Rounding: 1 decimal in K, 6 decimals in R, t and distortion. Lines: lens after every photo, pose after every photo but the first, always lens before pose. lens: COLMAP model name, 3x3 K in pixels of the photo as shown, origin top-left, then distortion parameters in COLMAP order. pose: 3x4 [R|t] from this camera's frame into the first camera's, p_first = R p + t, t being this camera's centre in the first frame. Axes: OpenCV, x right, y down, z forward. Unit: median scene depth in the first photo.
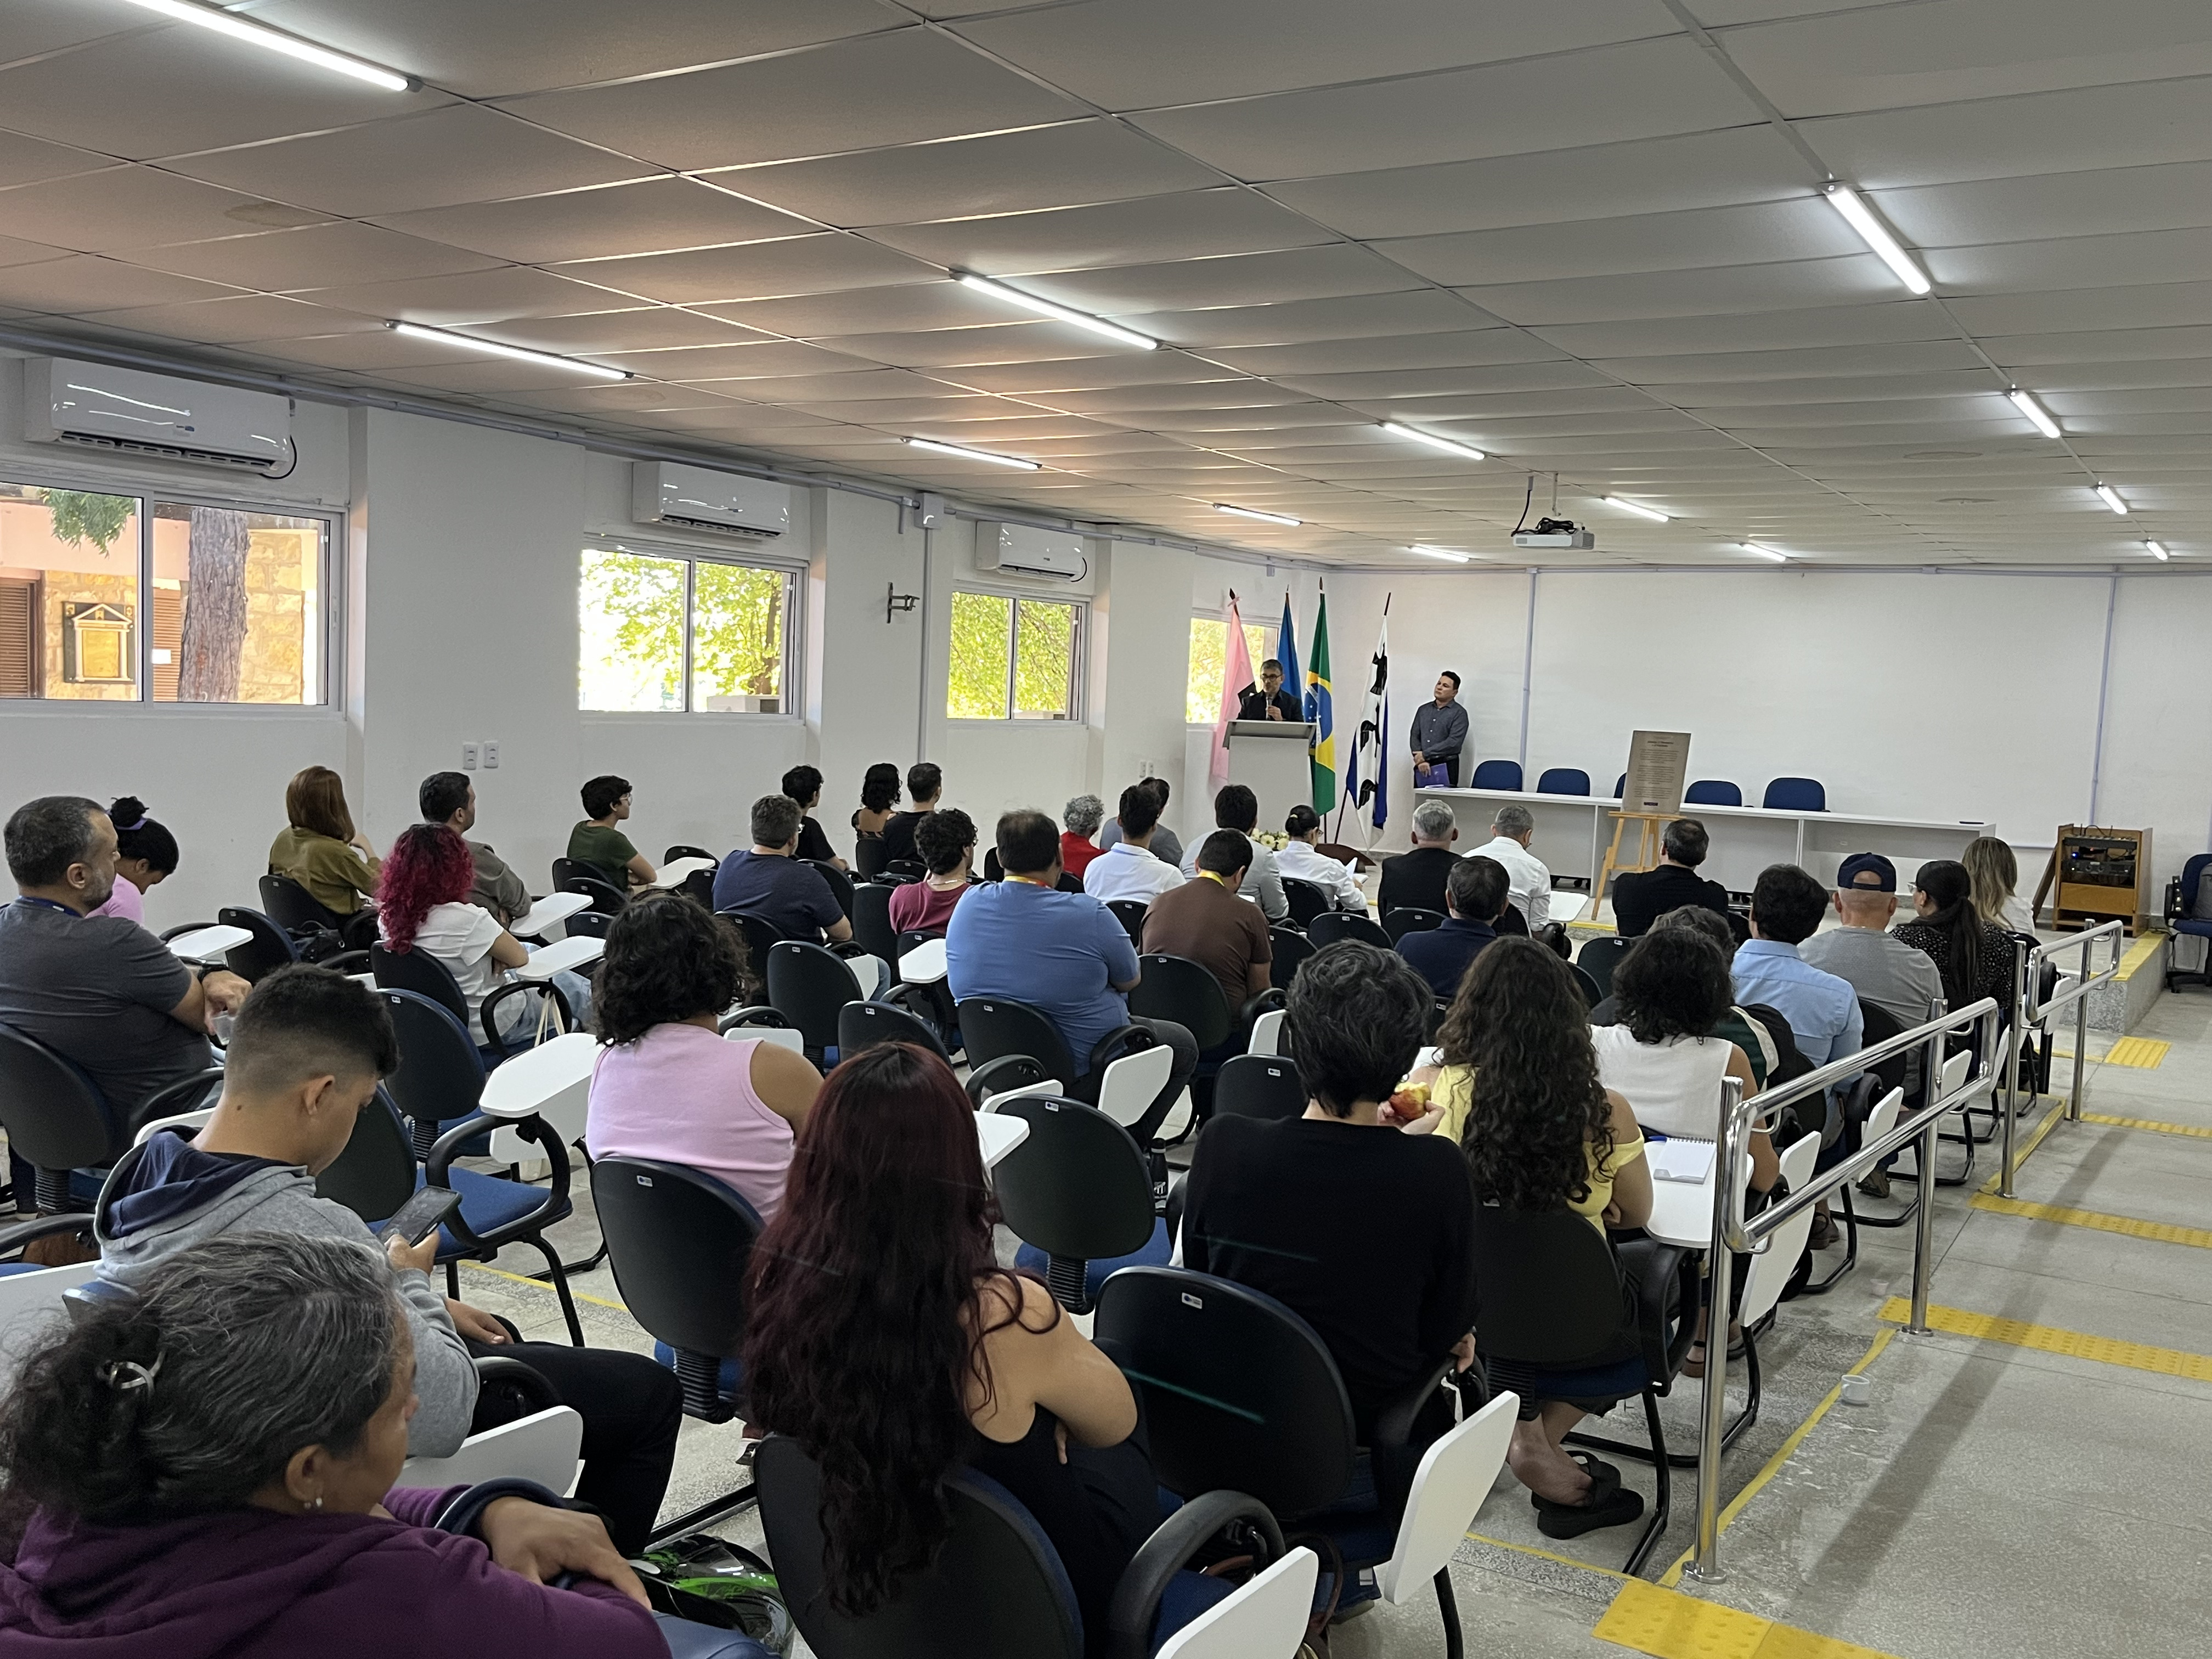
lens RADIAL K [[1951.7, 0, 1085.8], [0, 1951.7, 833.9], [0, 0, 1]] dist [0.017789, -0.003860]
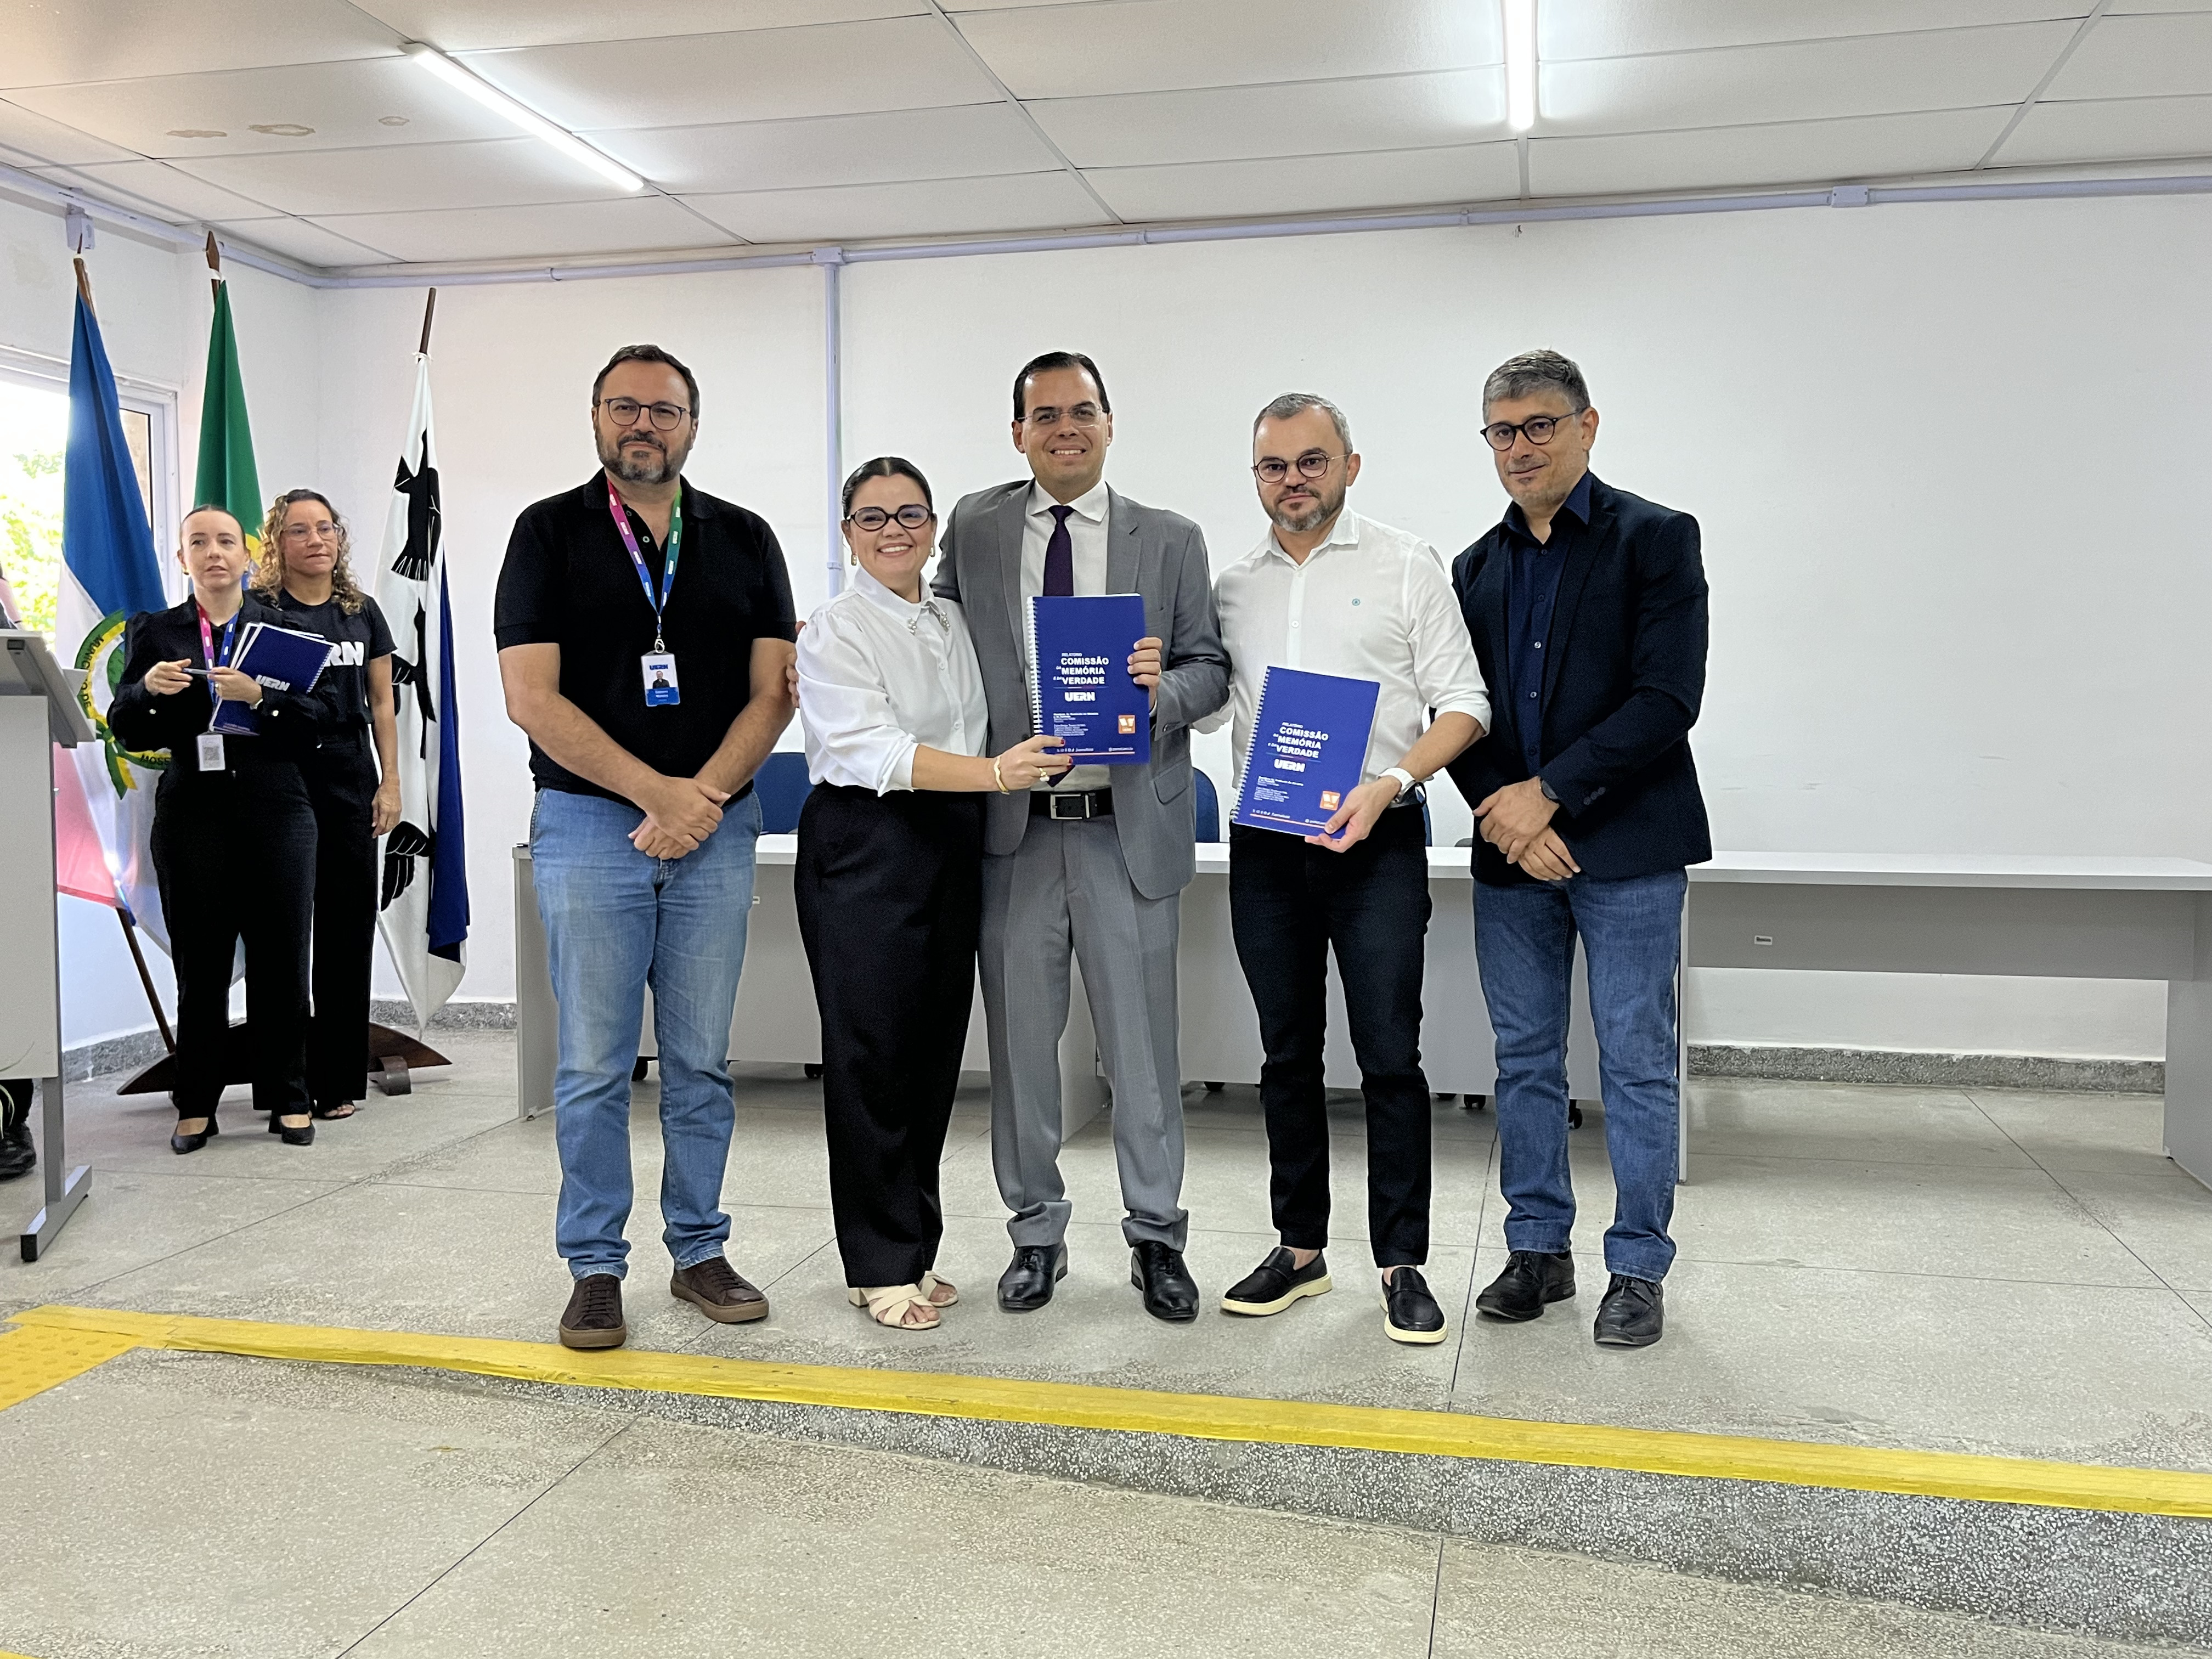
lens RADIAL K [[1910.2, 0, 1101.8], [0, 1910.2, 837.7], [0, 0, 1]] dist [0.036895, -0.021984]
pose [[0.940105, -0.058849, 0.335766, 0.169792], [0.061134, 0.998122, 0.003771, -0.021531], [-0.335357, 0.016982, 0.941938, 0.733597]]
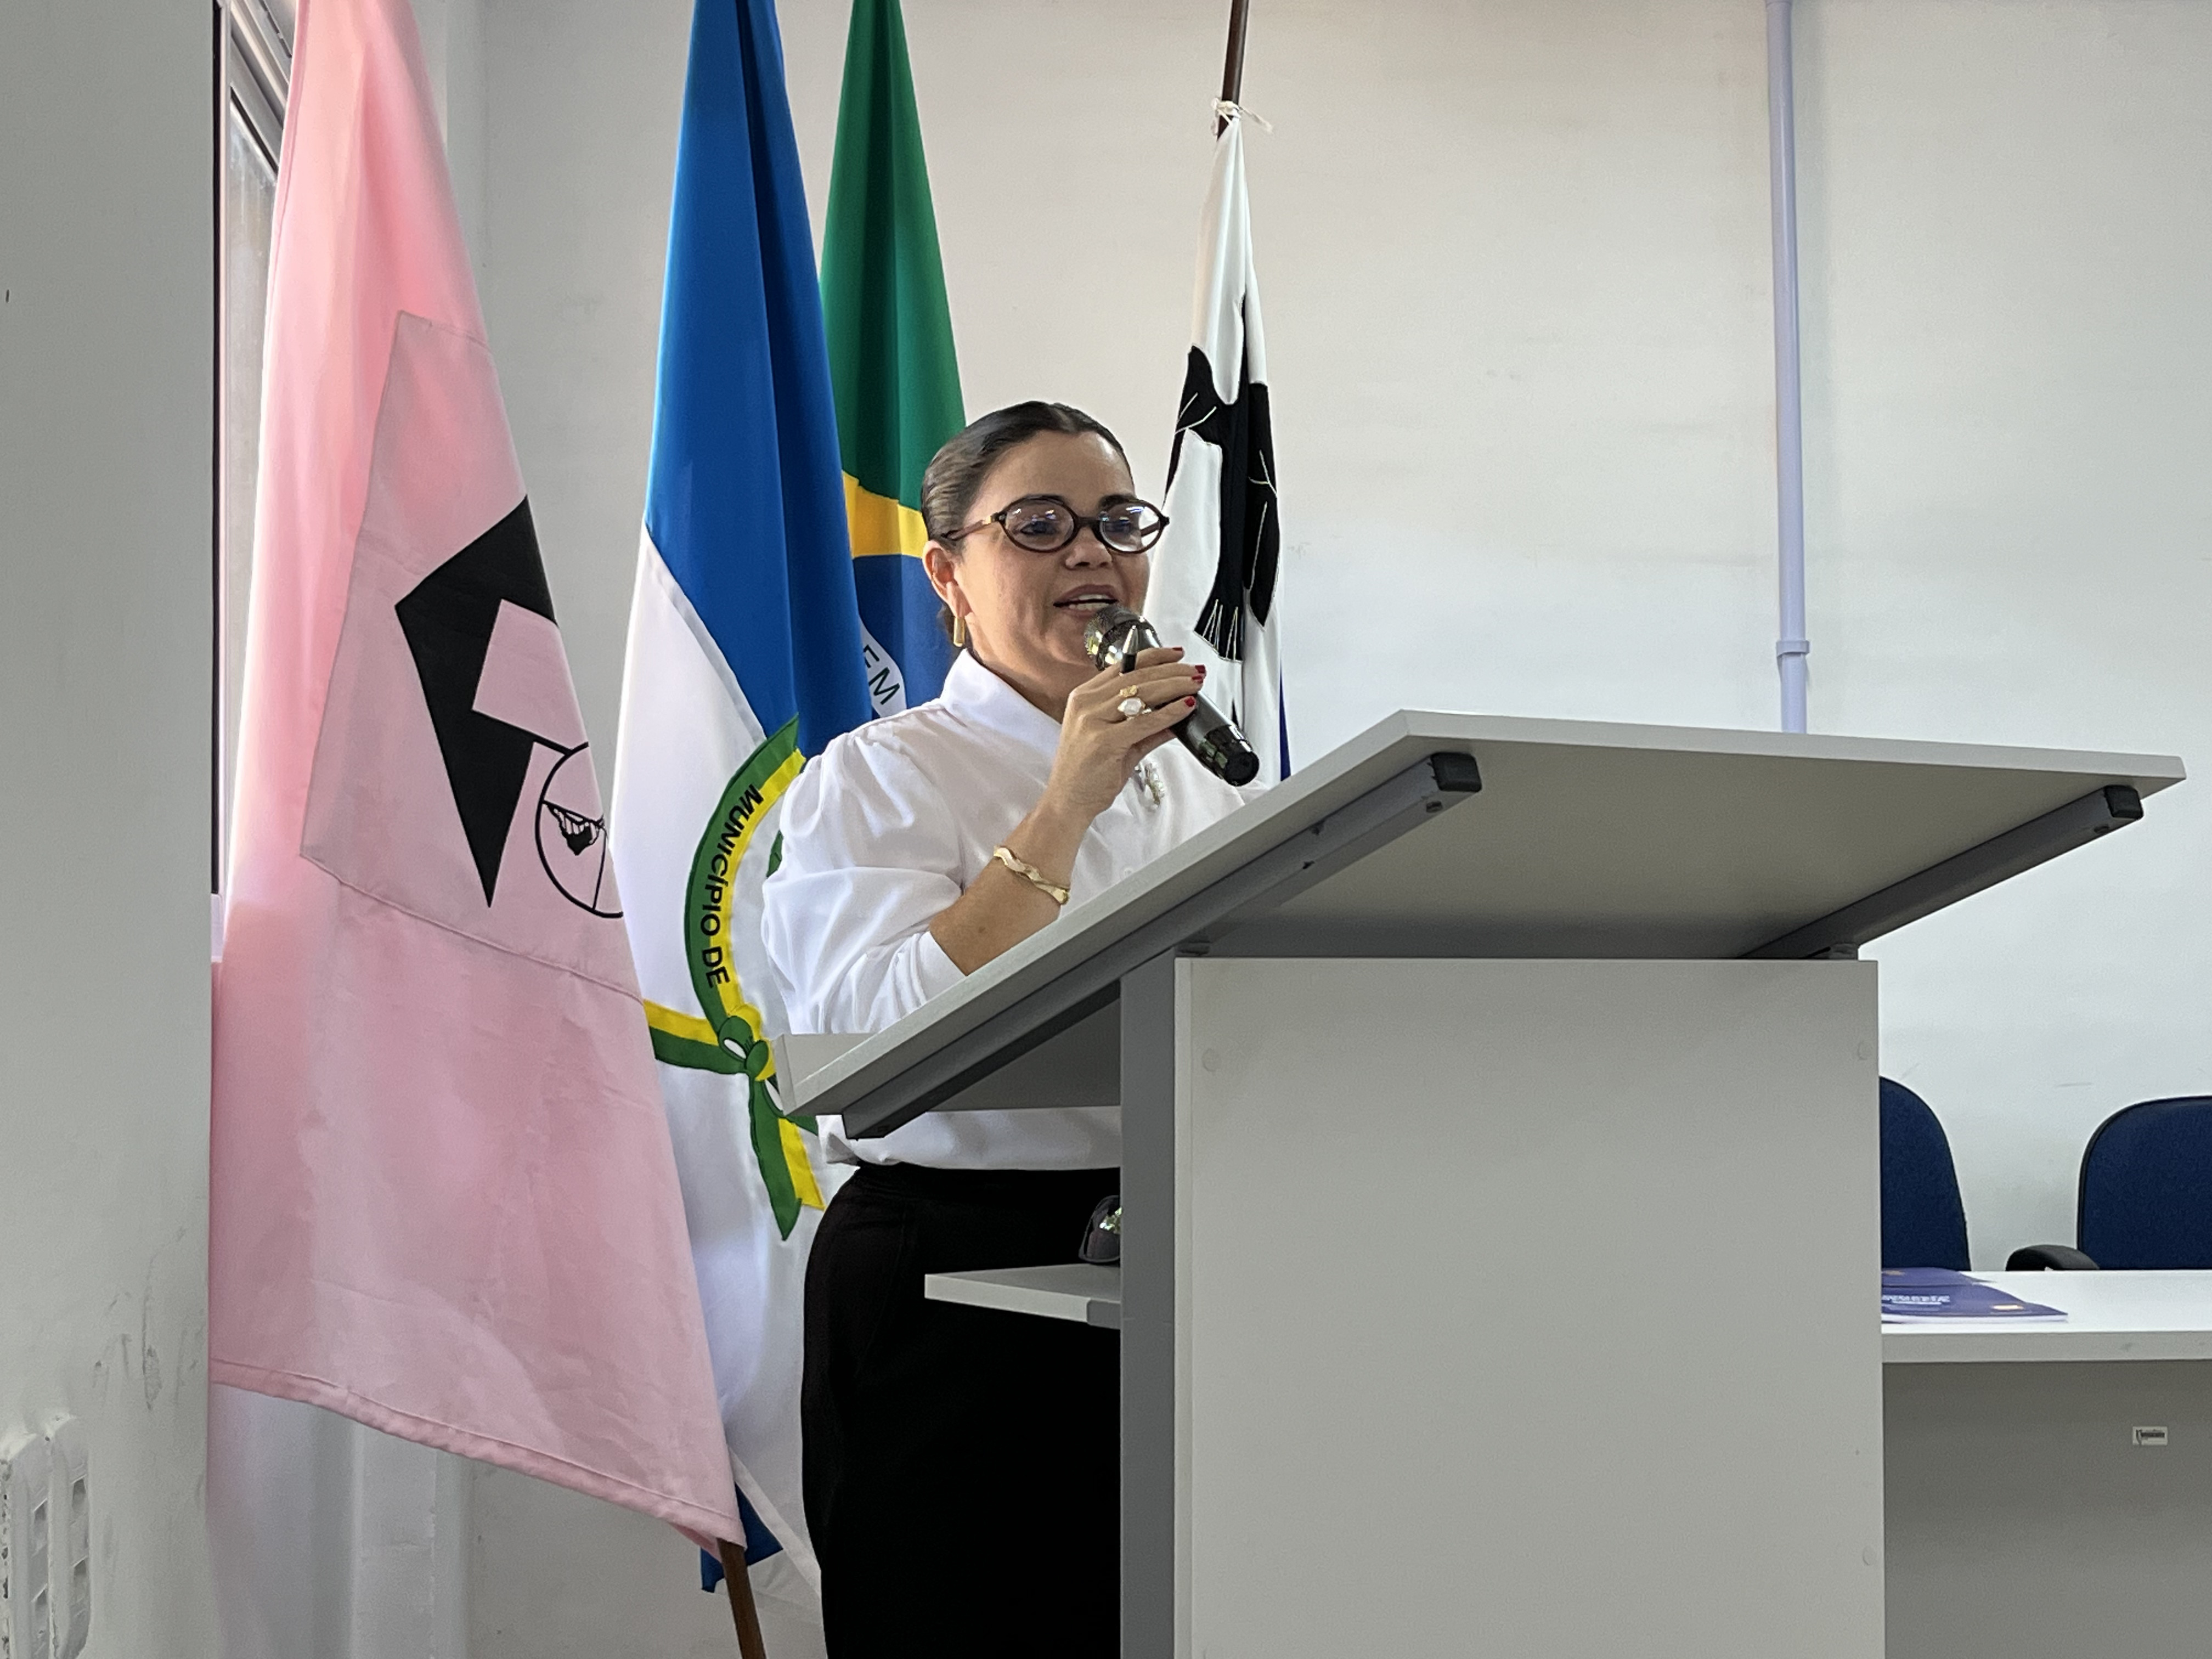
lens RADIAL K [[3357.3, 0, 1102.0], [0, 3357.3, 850.1], [0, 0, 1]] dist [0.101533, 0.000000]
pose [[0.771754, -0.020954, 0.635576, -0.013718], [0.087788, 0.993398, -0.073847, -0.046784], [-0.629832, 0.112787, 0.768499, 0.951614]]
